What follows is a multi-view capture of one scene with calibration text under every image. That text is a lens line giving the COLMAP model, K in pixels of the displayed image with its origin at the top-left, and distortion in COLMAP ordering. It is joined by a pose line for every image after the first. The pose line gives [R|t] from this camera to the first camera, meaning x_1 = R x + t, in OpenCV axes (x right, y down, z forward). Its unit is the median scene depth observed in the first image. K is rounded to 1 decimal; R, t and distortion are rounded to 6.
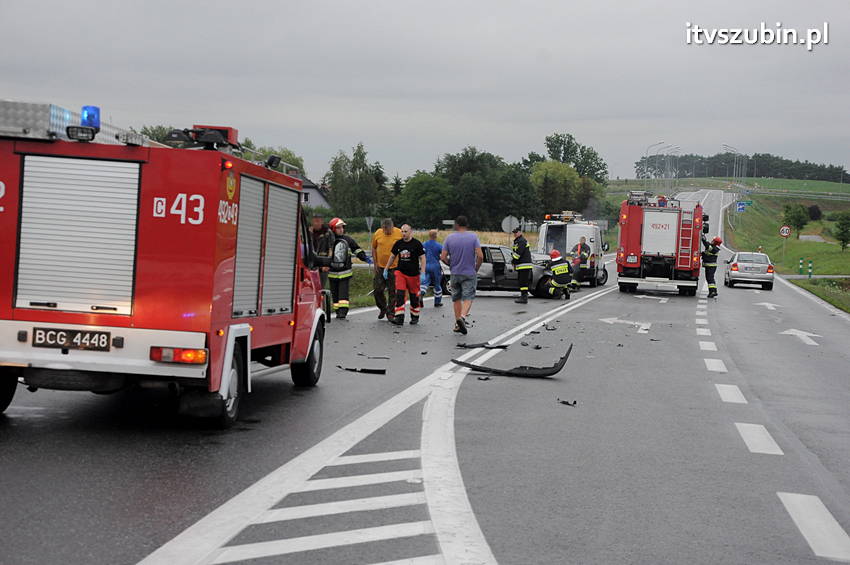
lens RADIAL K [[1571.6, 0, 428.6], [0, 1571.6, 285.2], [0, 0, 1]] dist [0.366264, 0.000000]
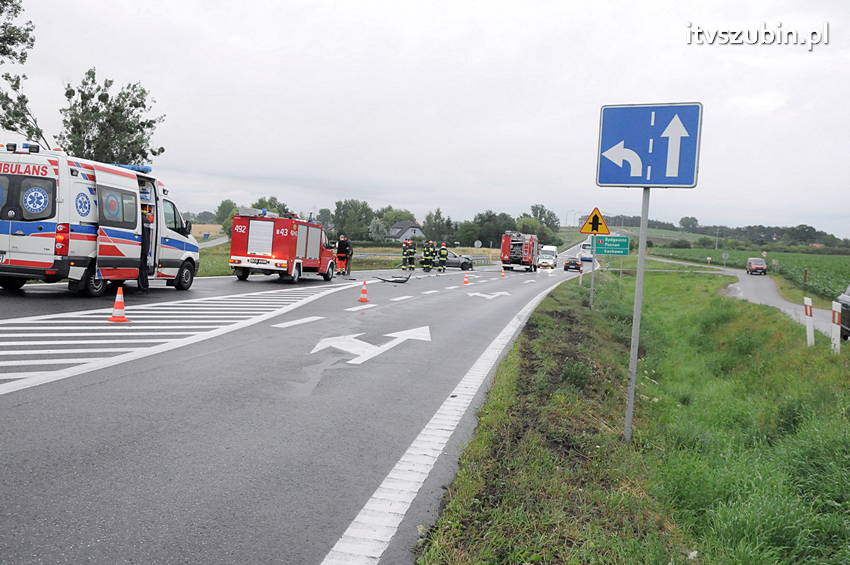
lens RADIAL K [[753.0, 0, 431.8], [0, 753.0, 287.0], [0, 0, 1]] dist [-0.117696, 0.193168]
pose [[0.997445, 0.021377, -0.068163, 0.092627], [-0.020246, 0.999647, 0.017231, 0.013740], [0.068508, -0.015807, 0.997525, -0.241305]]
